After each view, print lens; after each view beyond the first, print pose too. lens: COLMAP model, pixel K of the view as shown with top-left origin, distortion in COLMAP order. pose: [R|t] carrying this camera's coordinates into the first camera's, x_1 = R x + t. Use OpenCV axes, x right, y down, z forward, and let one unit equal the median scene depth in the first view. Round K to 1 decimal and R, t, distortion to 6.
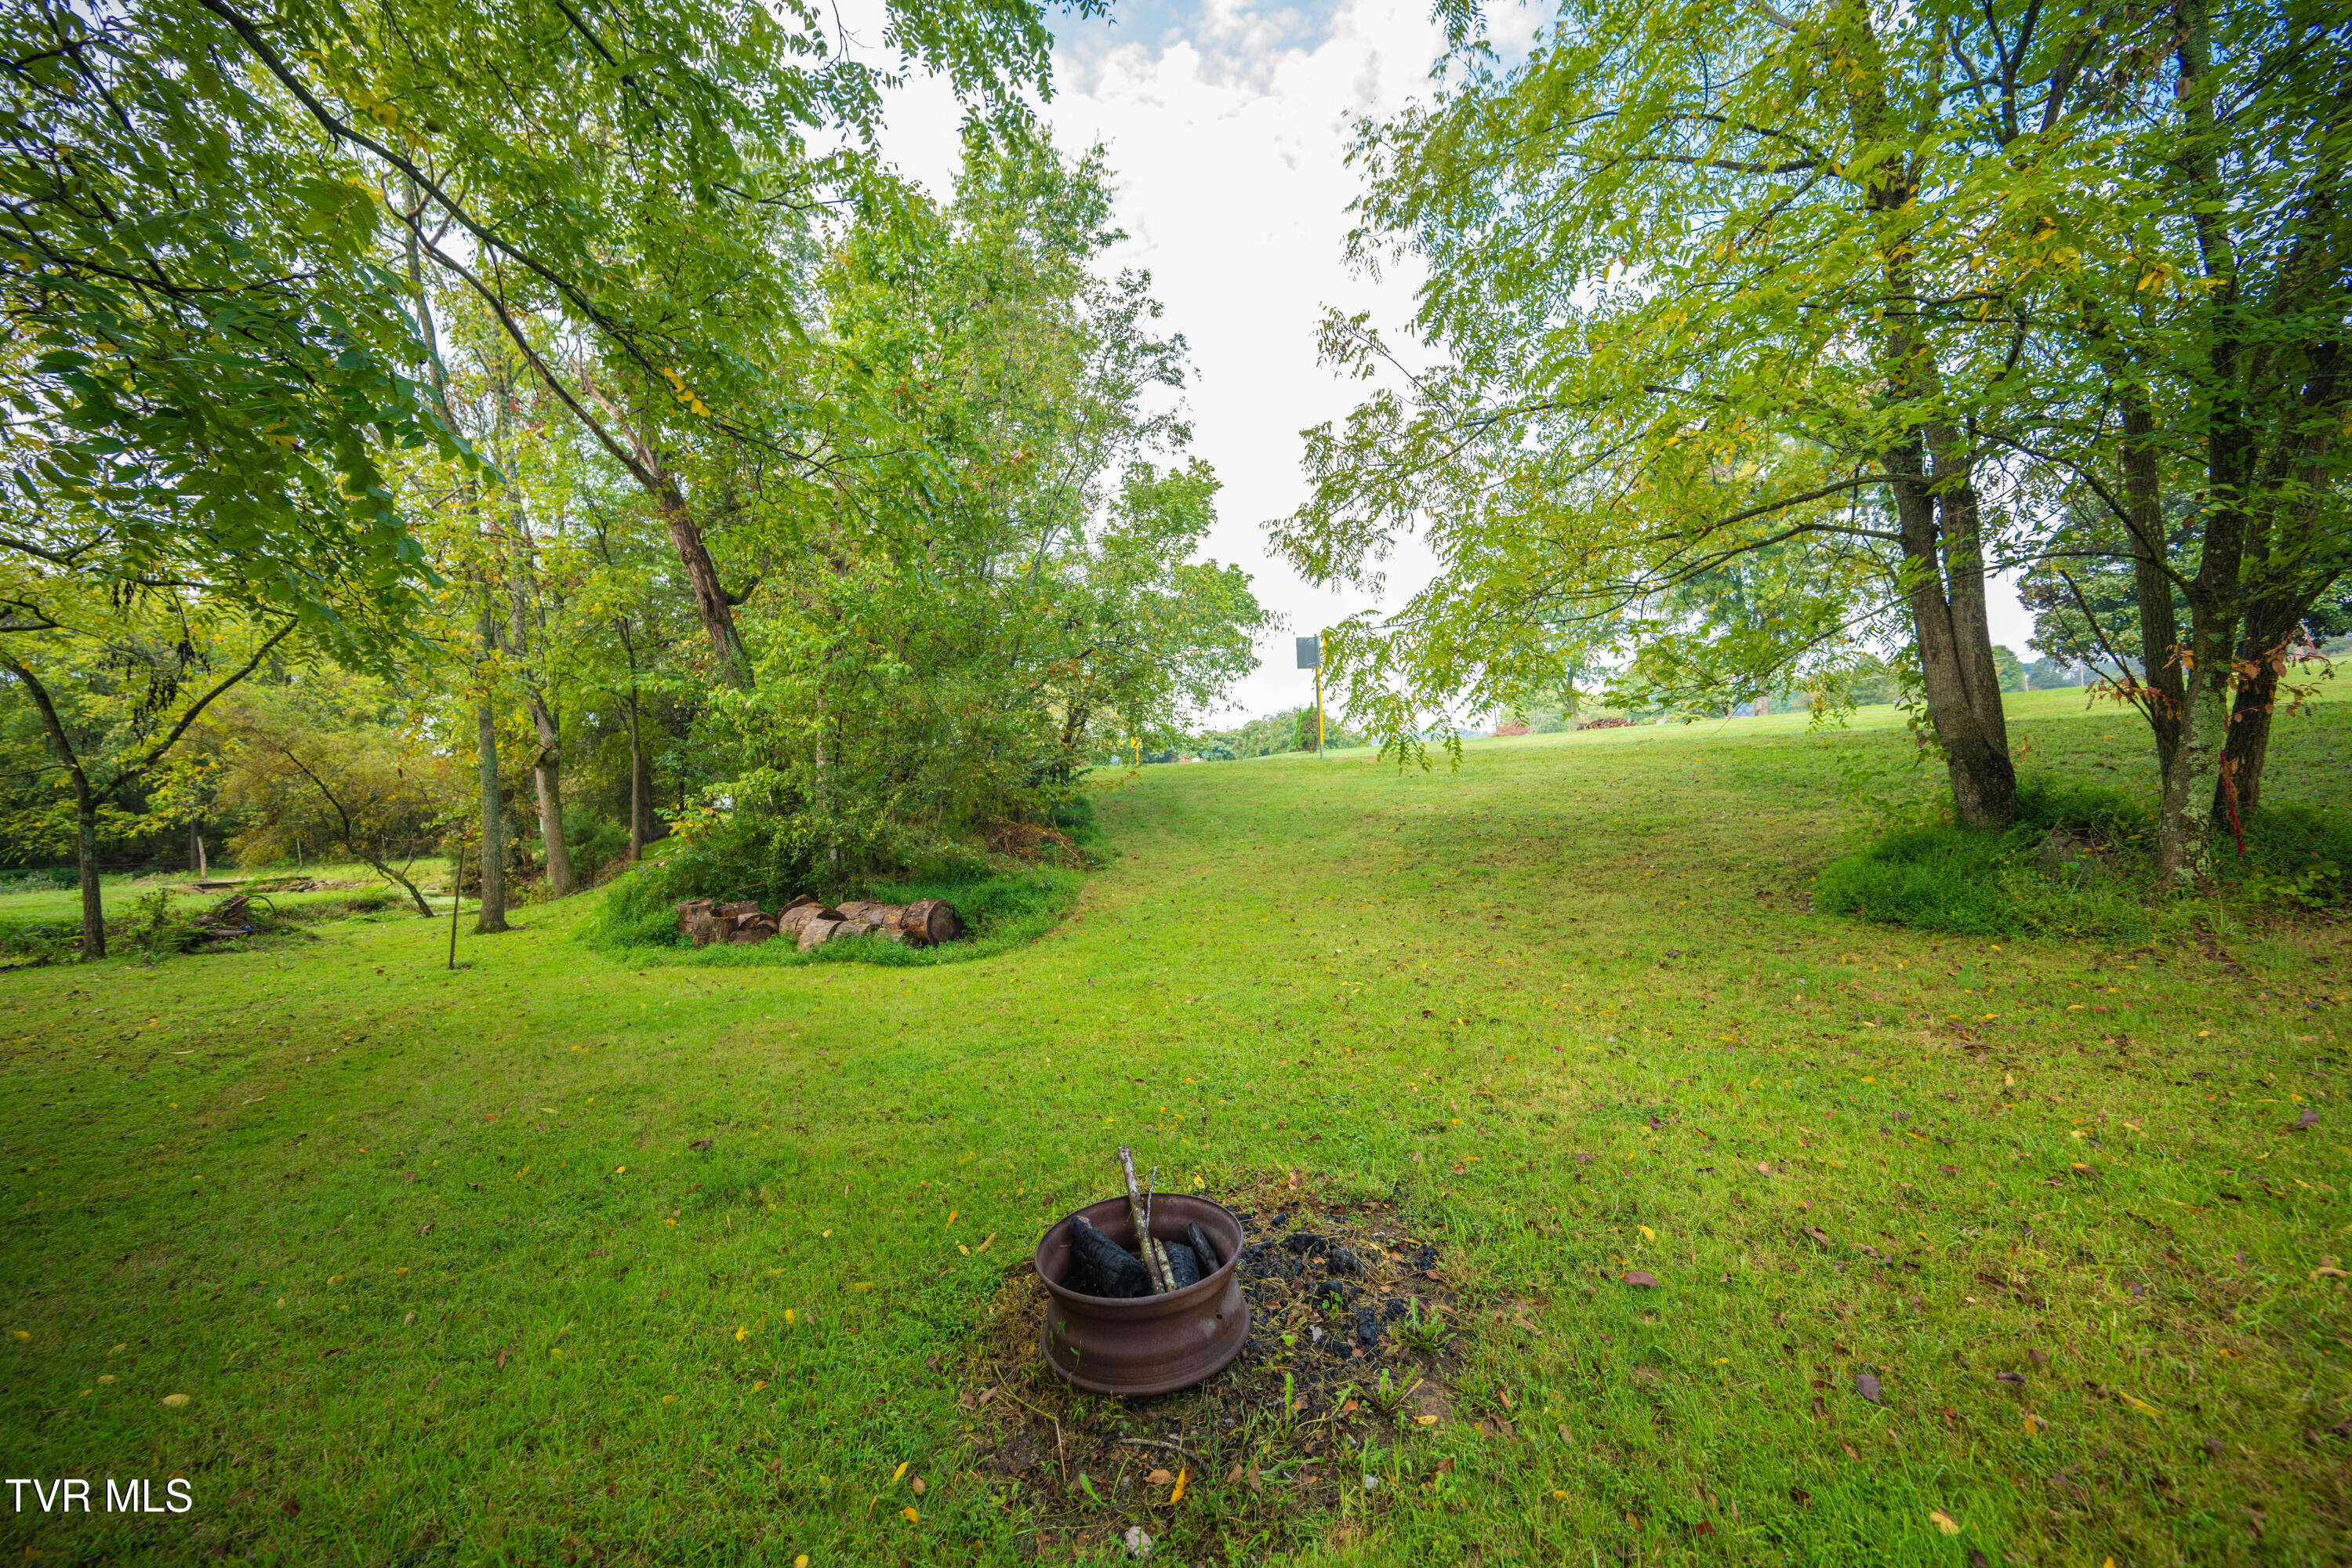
lens RADIAL K [[913.3, 0, 1185.8], [0, 913.3, 793.7], [0, 0, 1]] dist [-0.000691, -0.000460]
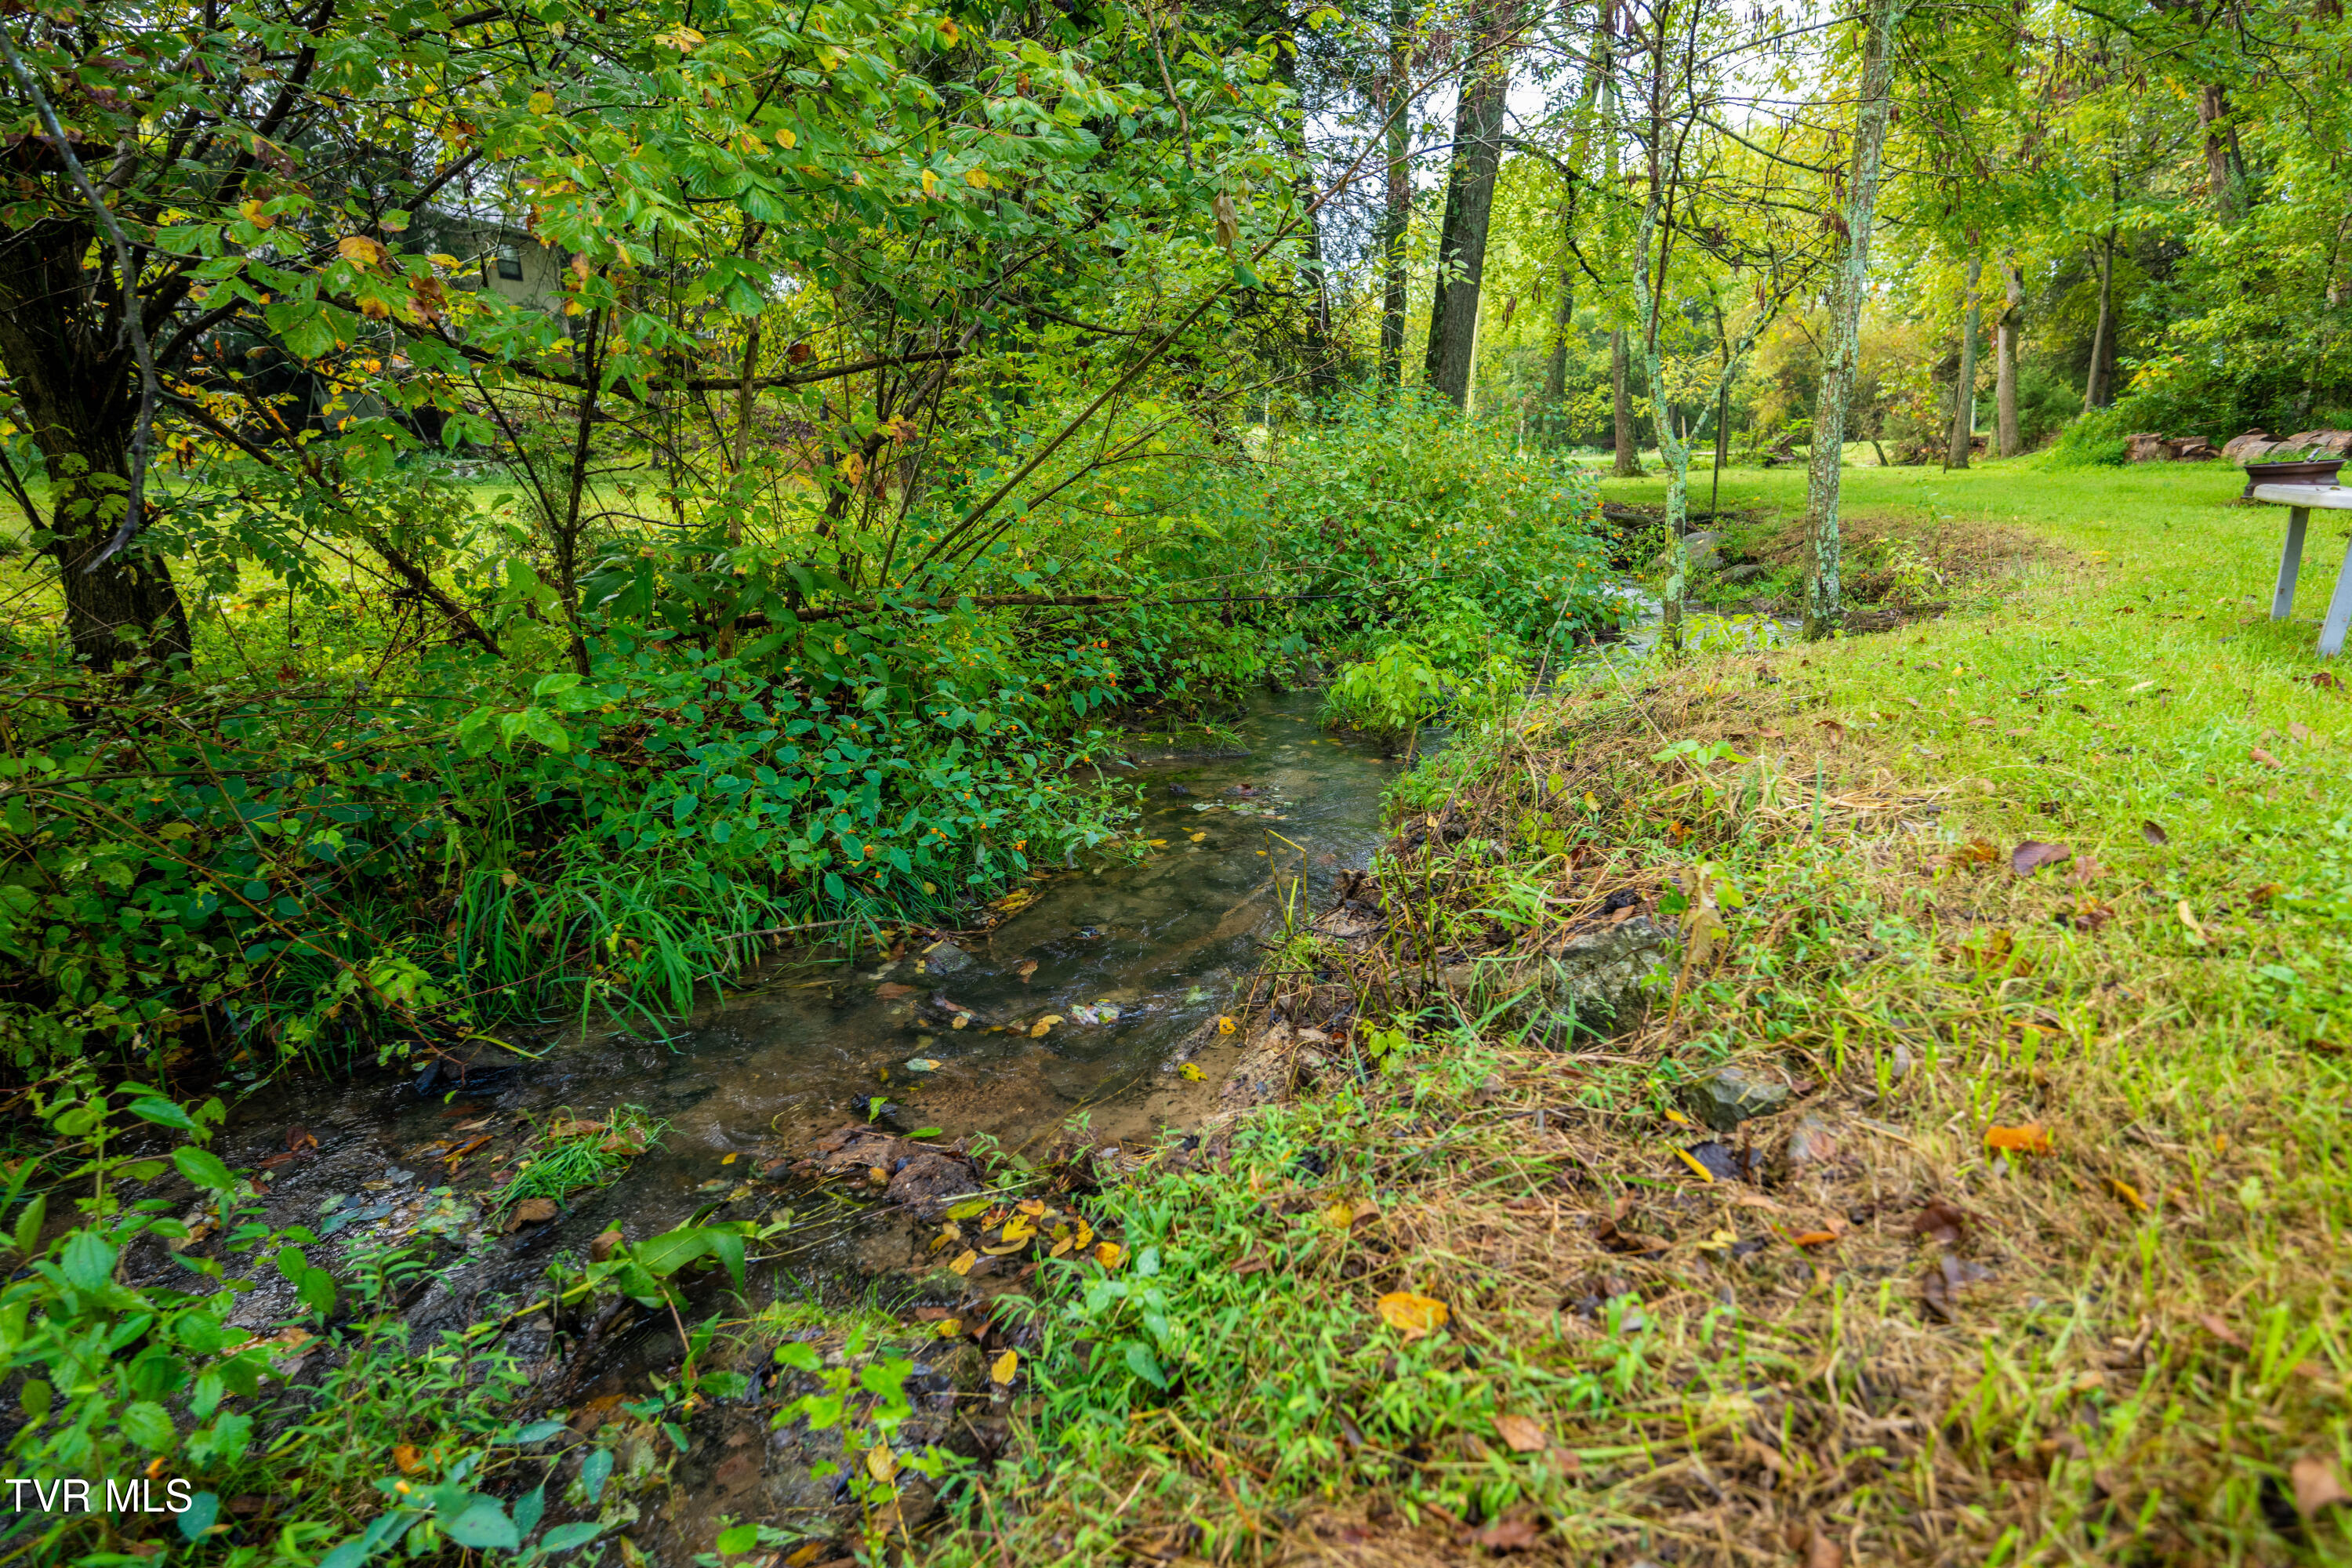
lens RADIAL K [[1326.5, 0, 1177.8], [0, 1326.5, 790.4], [0, 0, 1]] dist [-0.002657, -0.000801]
pose [[0.435309, 0.237796, -0.868309, 0.034924], [0.028455, 0.960370, 0.277273, 0.004014], [0.899832, -0.145407, 0.411291, -0.060598]]
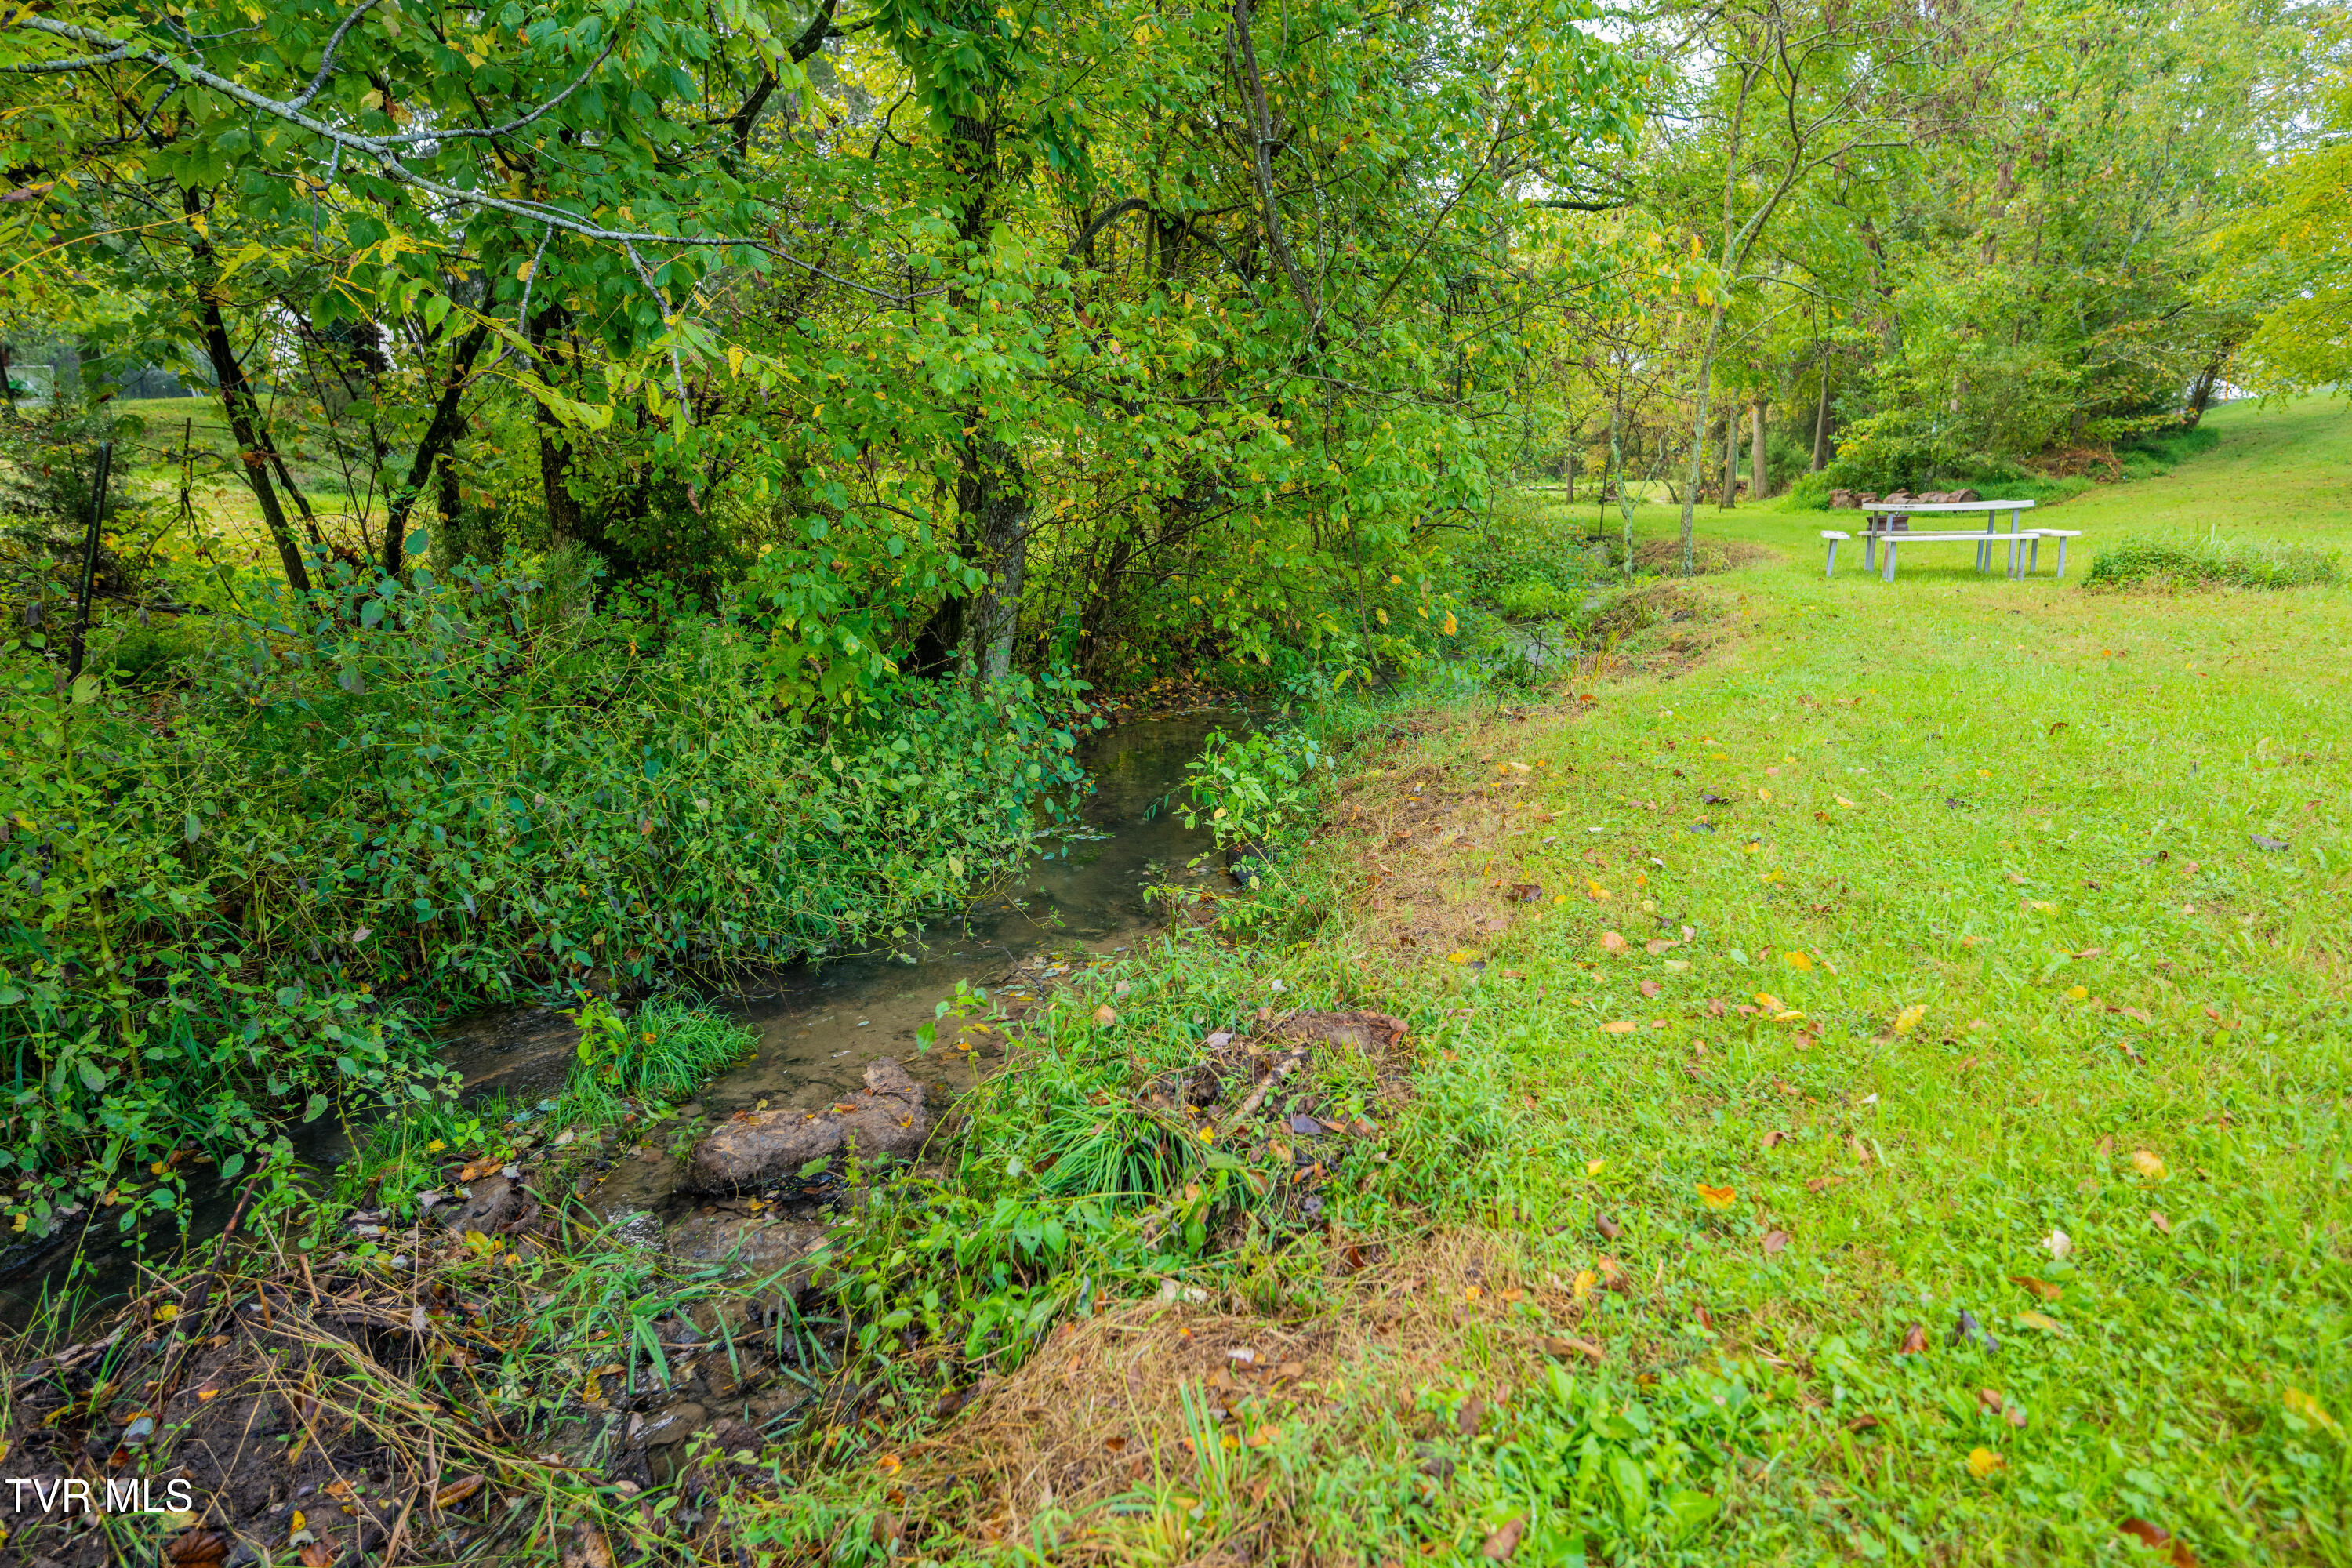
lens RADIAL K [[1326.5, 0, 1176.1], [0, 1326.5, 779.3], [0, 0, 1]] dist [-0.002657, -0.000801]
pose [[0.552706, 0.219106, -0.804057, 0.069524], [-0.000987, 0.964991, 0.262283, -0.000900], [0.833376, -0.144172, 0.533572, -0.112812]]
